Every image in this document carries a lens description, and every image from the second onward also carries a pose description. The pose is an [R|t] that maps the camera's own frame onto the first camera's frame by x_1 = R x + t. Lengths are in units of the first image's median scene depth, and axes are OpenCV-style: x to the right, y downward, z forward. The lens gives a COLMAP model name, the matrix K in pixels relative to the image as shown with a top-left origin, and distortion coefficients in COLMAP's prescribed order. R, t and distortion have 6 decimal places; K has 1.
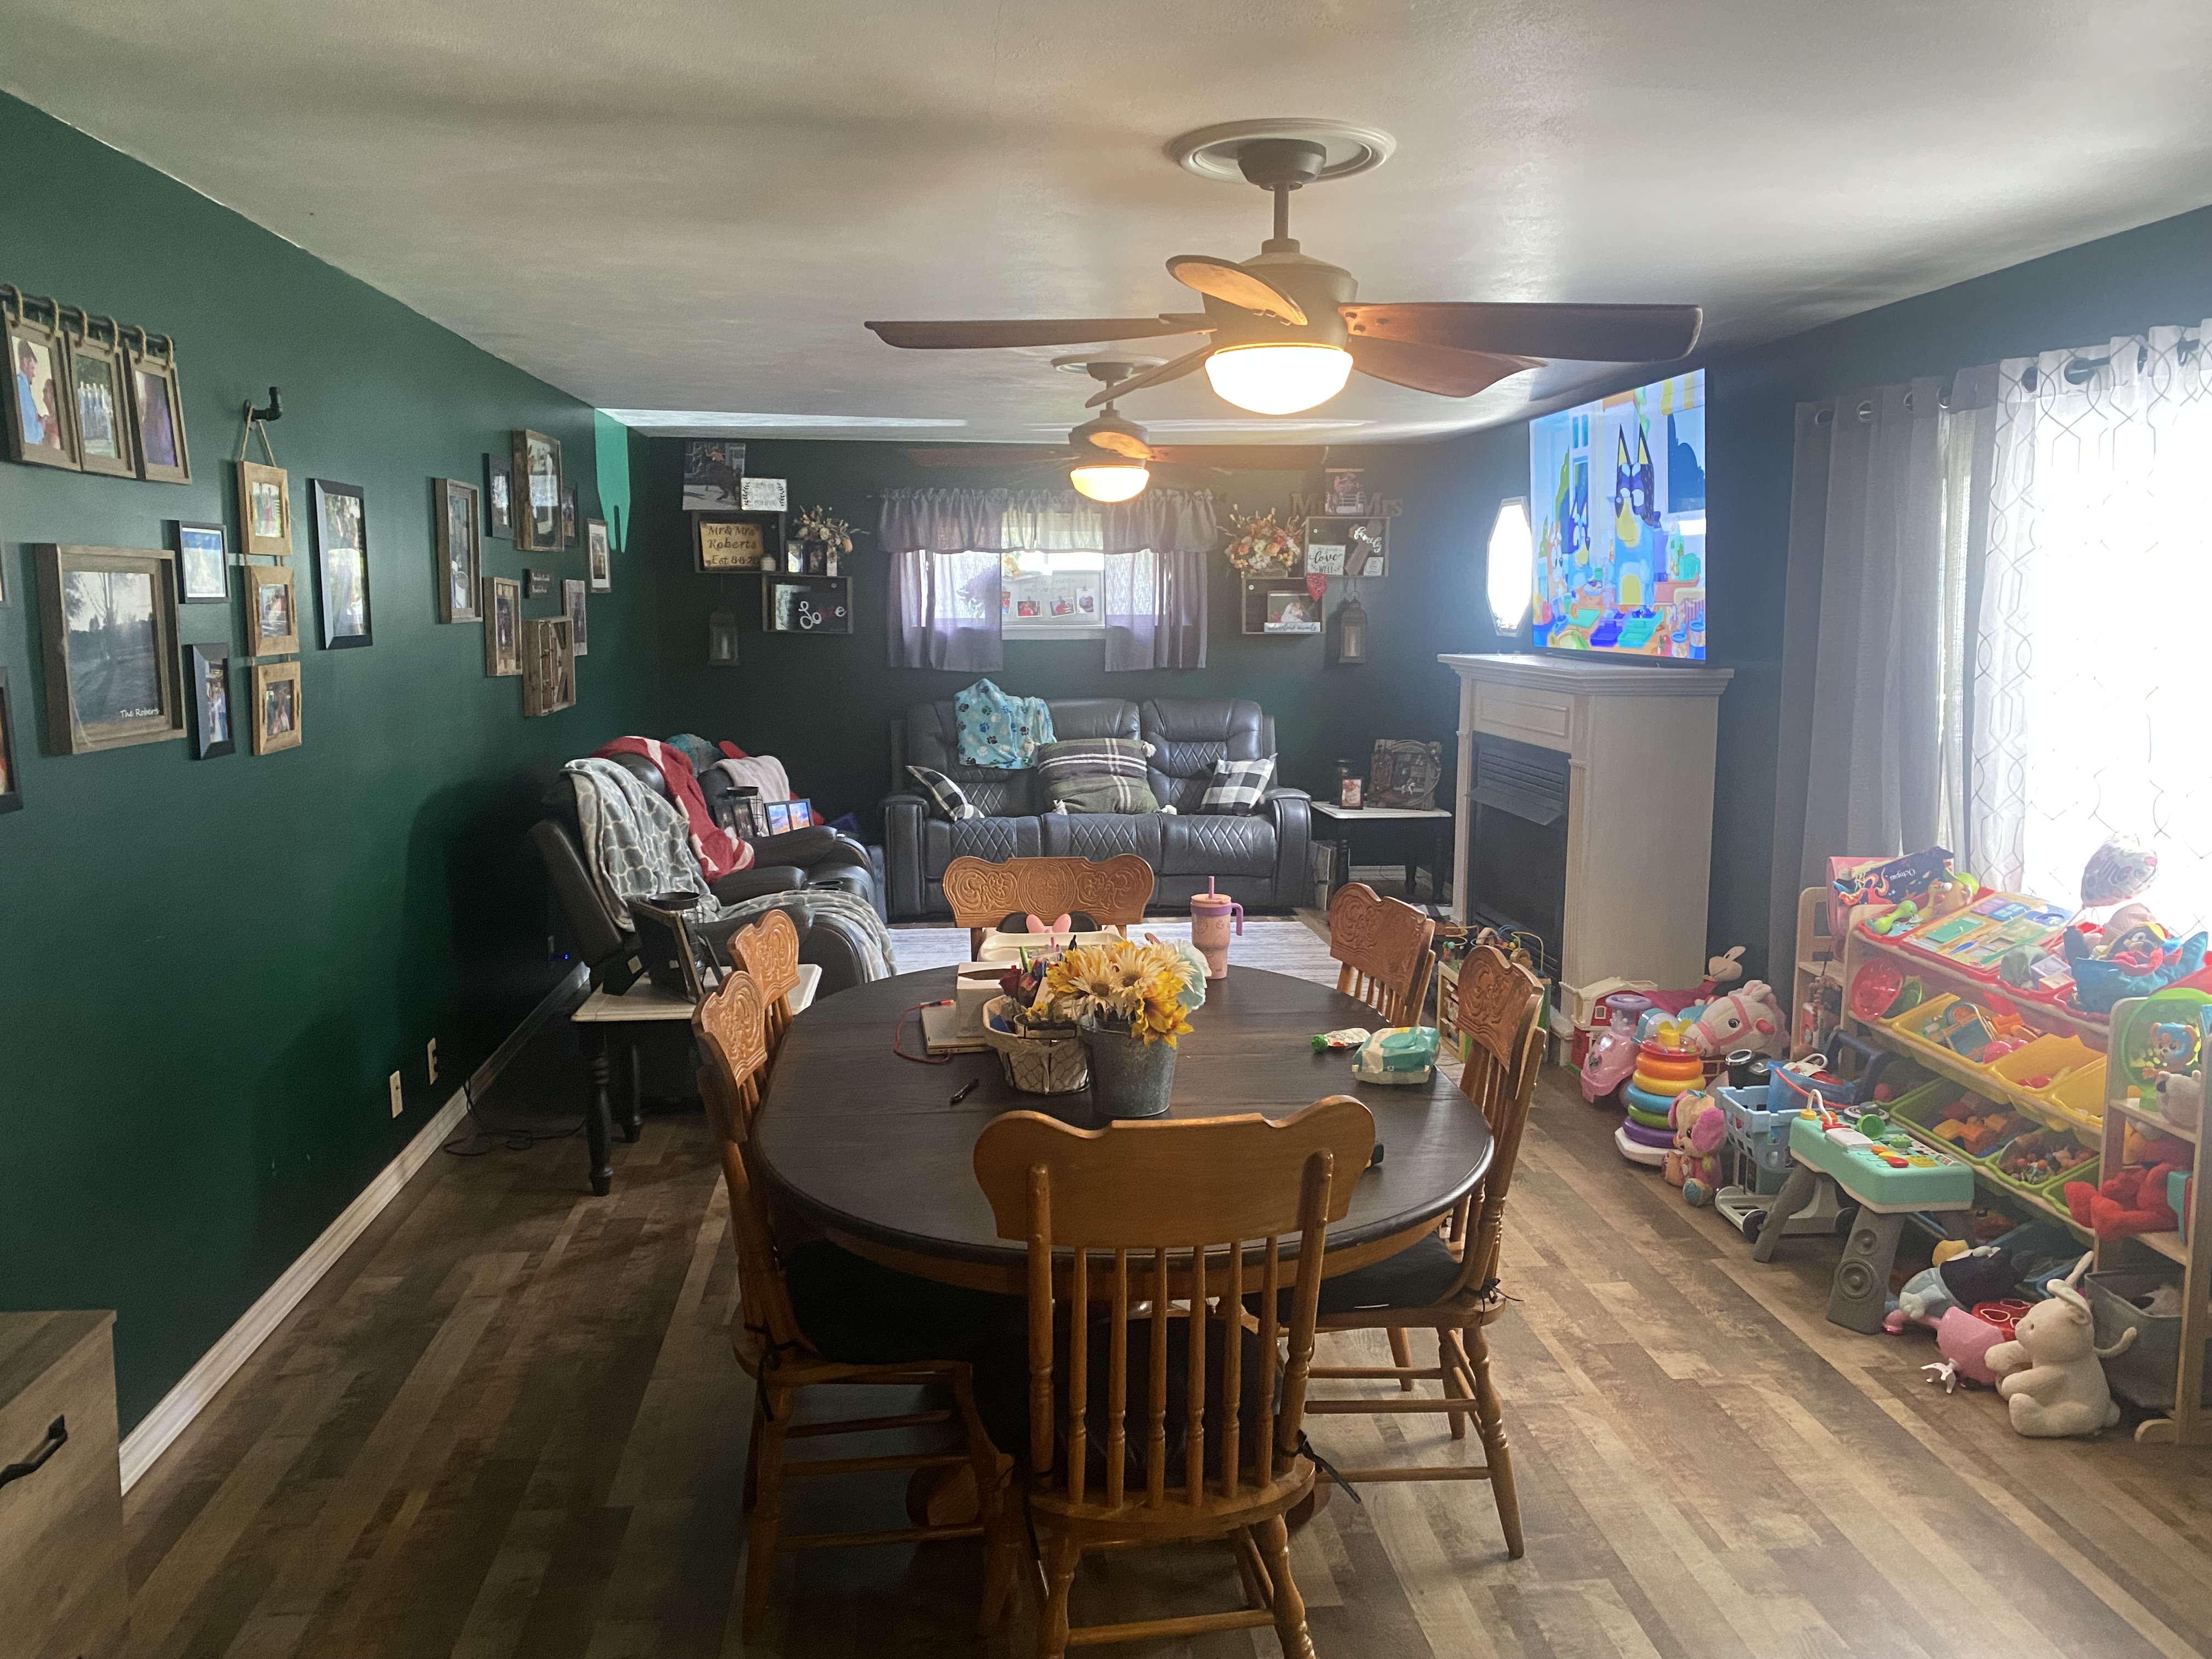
lens RADIAL K [[1702.5, 0, 1099.0], [0, 1702.5, 825.2], [0, 0, 1]] dist [0.133235, -0.234512]
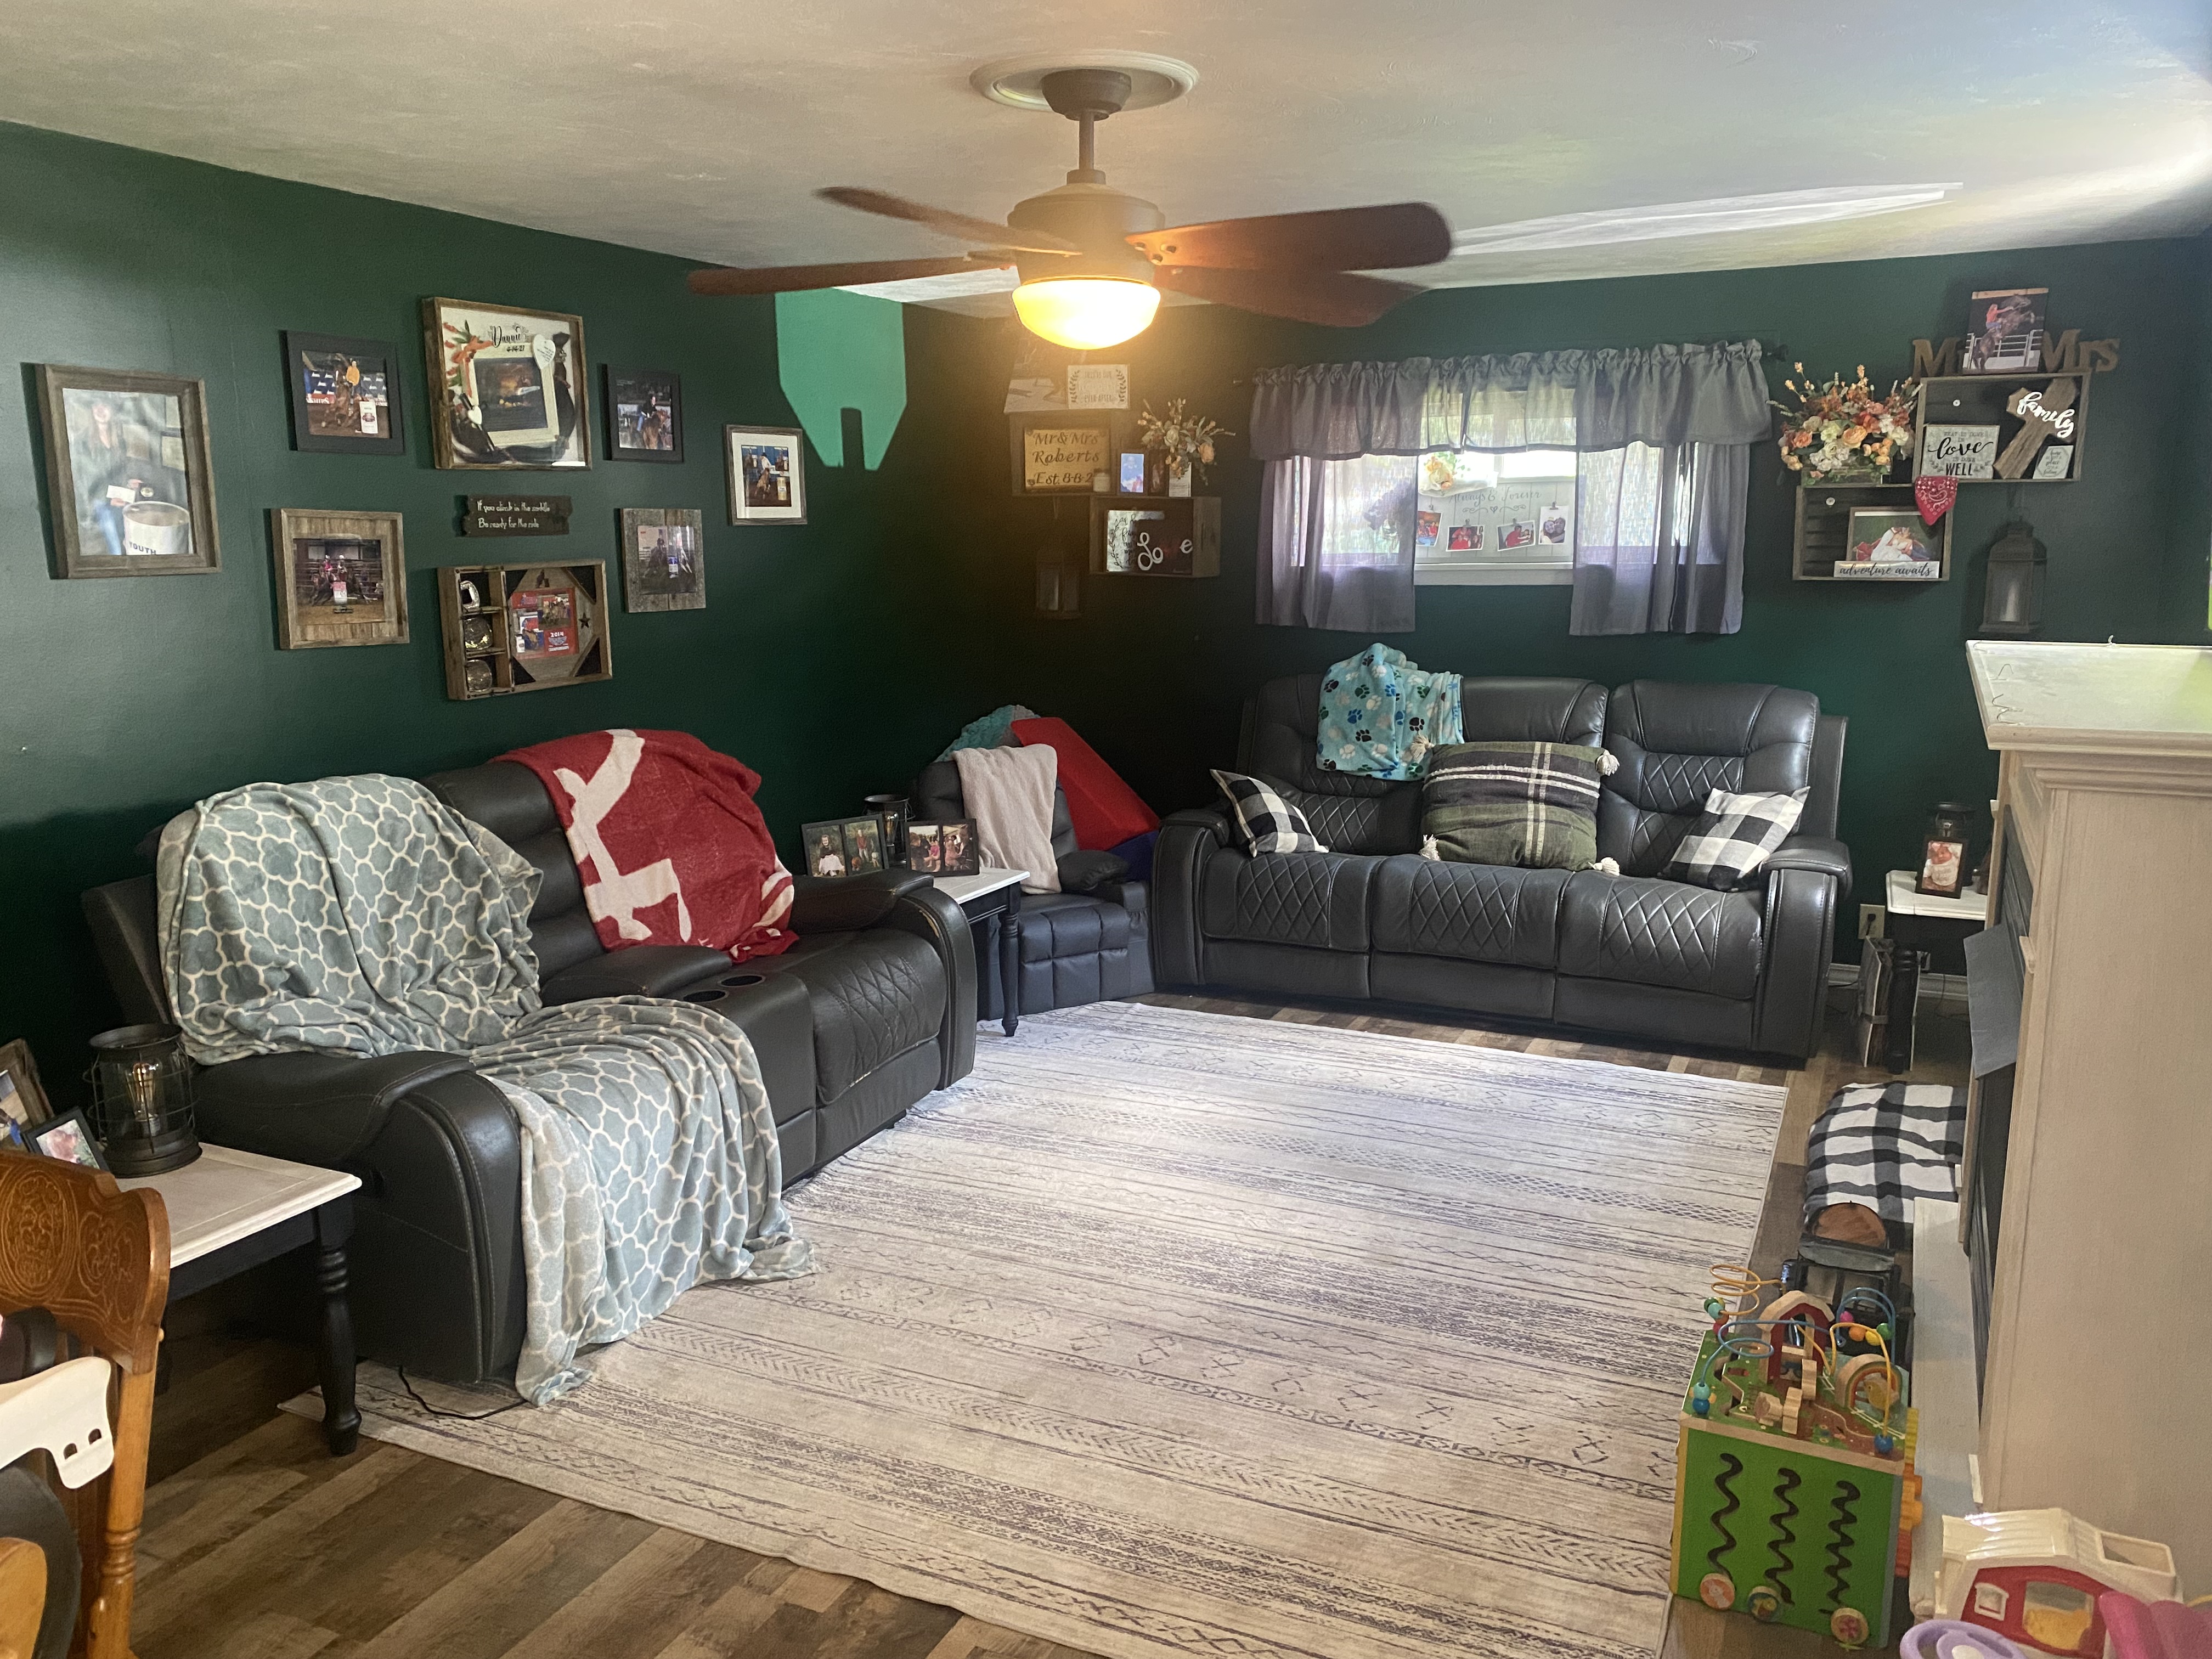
lens RADIAL K [[1665.5, 0, 1102.1], [0, 1665.5, 854.3], [0, 0, 1]] dist [0.006995, -0.058111]
pose [[0.843147, 0.095735, -0.529092, 0.201272], [-0.058726, 0.994531, 0.086369, -0.053311], [0.534467, -0.041750, 0.844158, 0.378988]]
